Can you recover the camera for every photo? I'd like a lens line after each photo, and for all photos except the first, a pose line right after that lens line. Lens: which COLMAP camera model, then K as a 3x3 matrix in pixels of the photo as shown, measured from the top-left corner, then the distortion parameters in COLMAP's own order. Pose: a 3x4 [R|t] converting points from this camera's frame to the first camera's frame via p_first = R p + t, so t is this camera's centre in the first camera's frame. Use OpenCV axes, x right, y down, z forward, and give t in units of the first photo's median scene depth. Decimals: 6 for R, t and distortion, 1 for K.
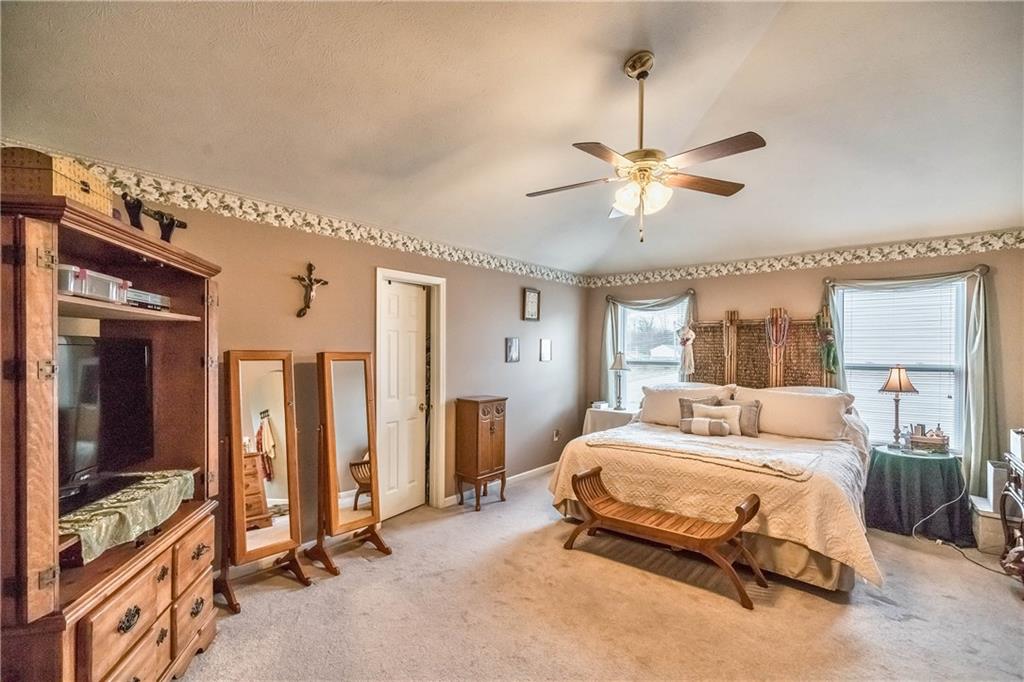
lens RADIAL K [[472.5, 0, 513.0], [0, 472.5, 353.2], [0, 0, 1]] dist [-0.000586, -0.000045]
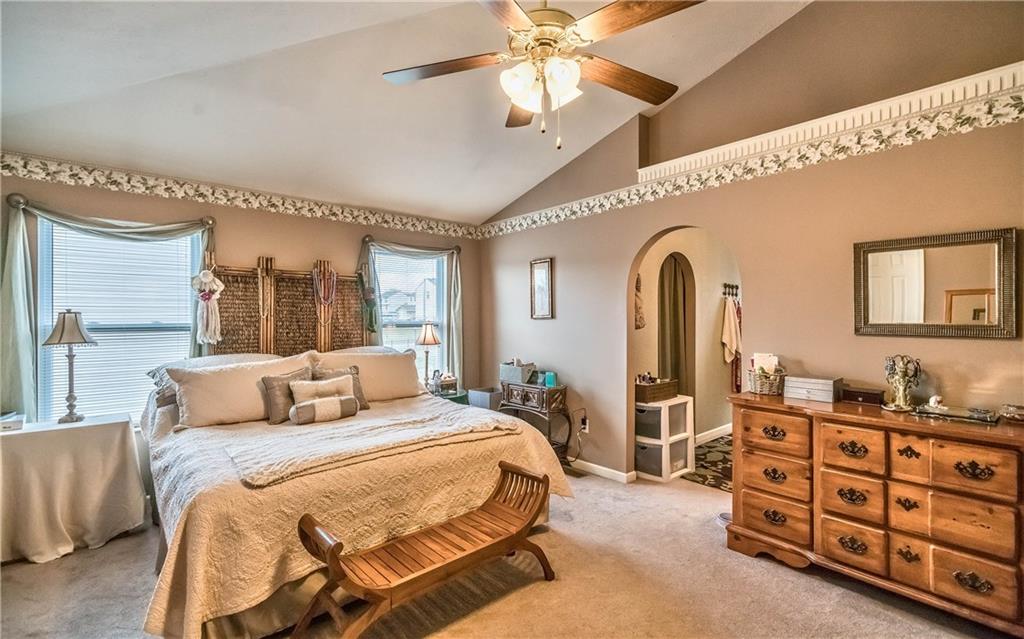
lens RADIAL K [[460.7, 0, 512.0], [0, 460.7, 319.5], [0, 0, 1]] dist [-0.000173, -0.000099]
pose [[0.165161, -0.012086, 0.986193, -0.228338], [0.008232, 0.999907, 0.010875, 0.007598], [-0.986232, 0.006322, 0.165245, 0.514262]]
